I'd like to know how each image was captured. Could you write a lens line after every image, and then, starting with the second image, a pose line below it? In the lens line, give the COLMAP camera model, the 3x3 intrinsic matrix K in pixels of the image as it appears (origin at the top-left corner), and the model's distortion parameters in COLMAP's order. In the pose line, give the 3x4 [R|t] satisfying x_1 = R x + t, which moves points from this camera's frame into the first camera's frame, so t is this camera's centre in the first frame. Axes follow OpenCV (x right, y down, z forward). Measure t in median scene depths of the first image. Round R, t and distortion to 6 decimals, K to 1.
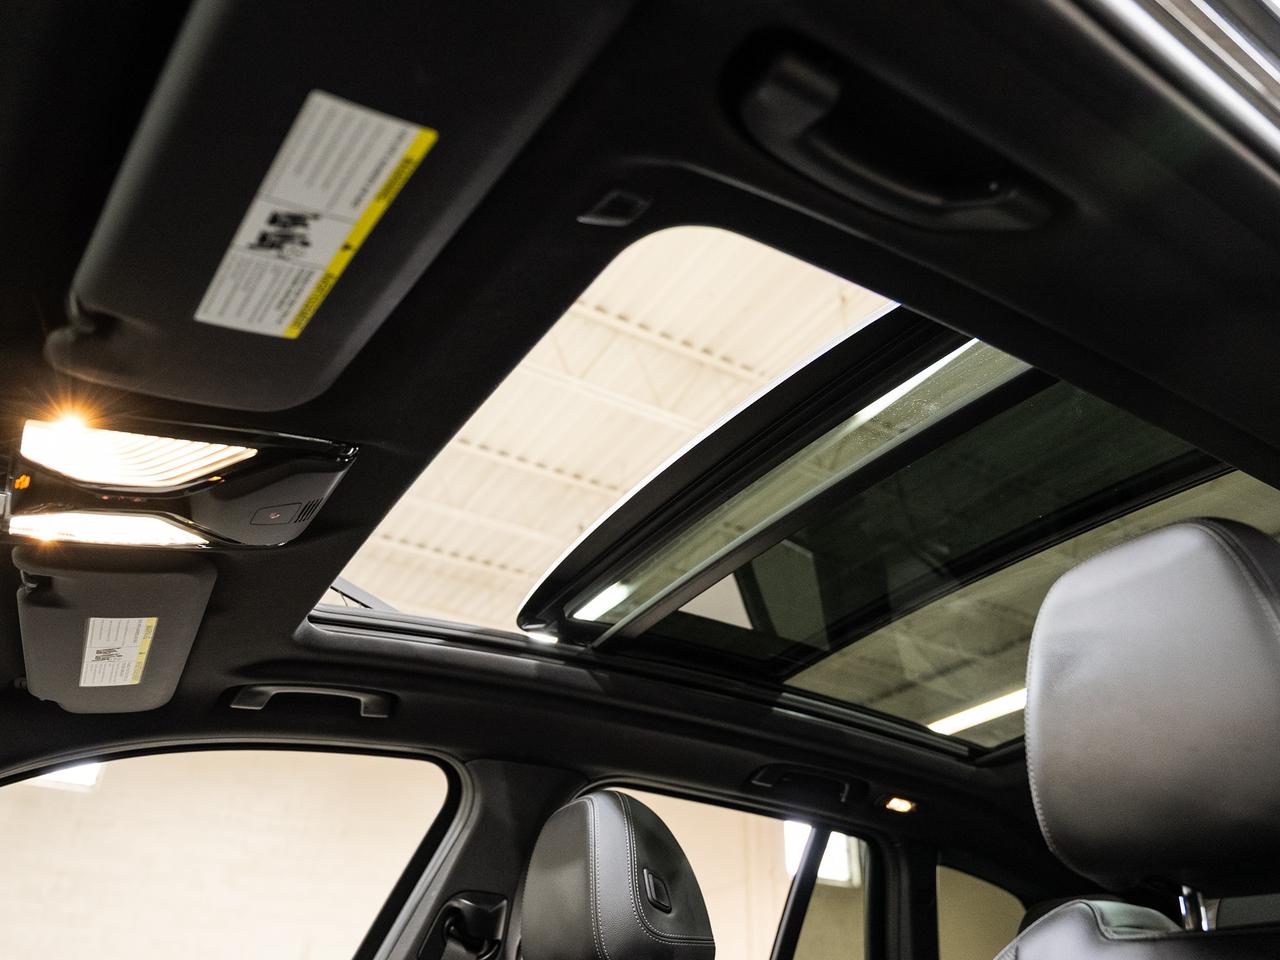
lens RADIAL K [[983.8, 0, 664.5], [0, 983.8, 480.6], [0, 0, 1]] dist [-0.019495, -0.004414]
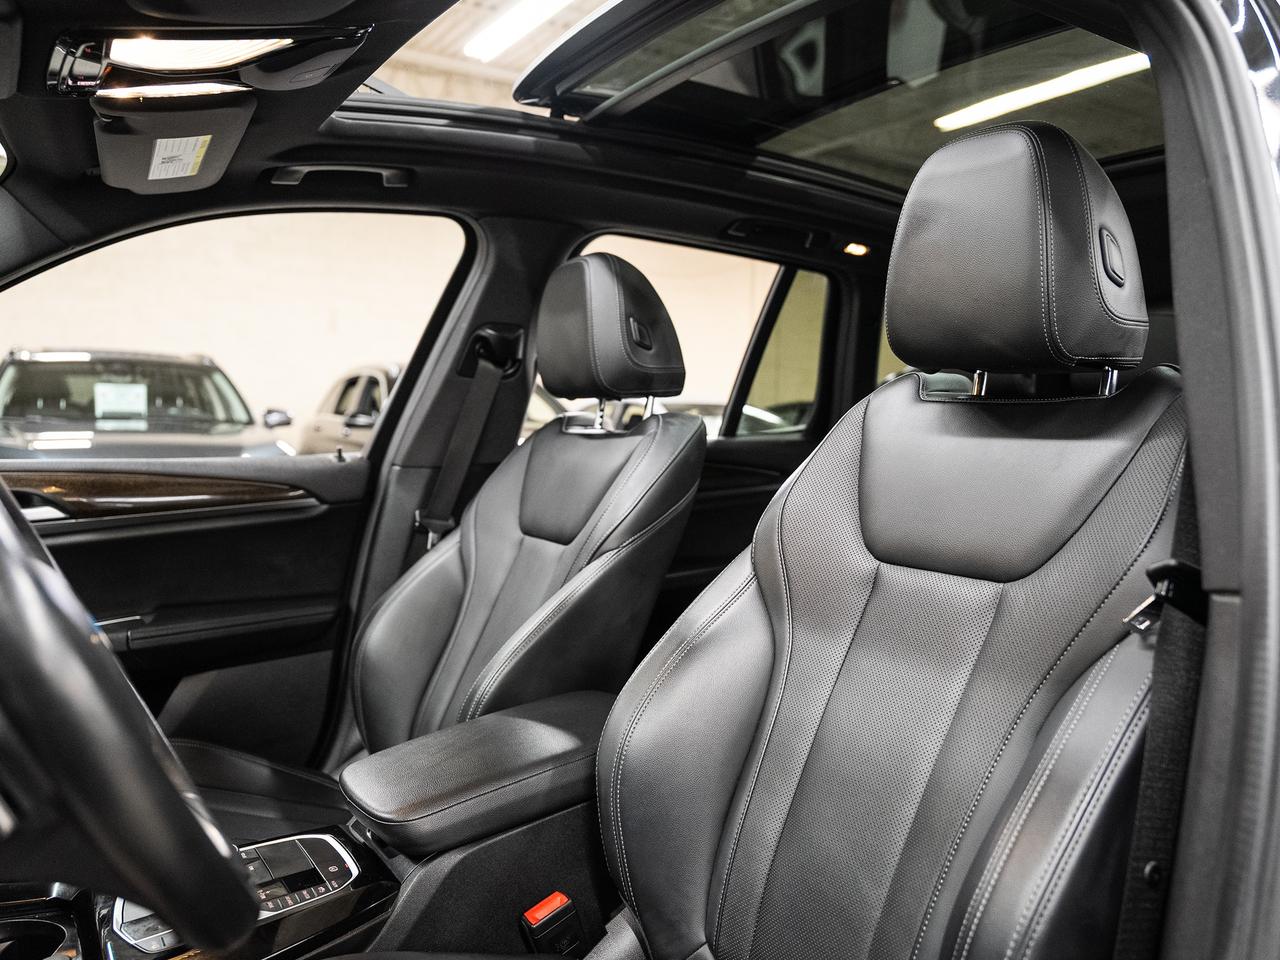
lens RADIAL K [[983.8, 0, 664.5], [0, 983.8, 480.6], [0, 0, 1]] dist [-0.019495, -0.004414]
pose [[0.999987, 0.003284, -0.003875, 0.023864], [-0.000527, 0.825861, 0.563874, -0.121177], [0.005052, -0.563865, 0.825852, -0.139068]]
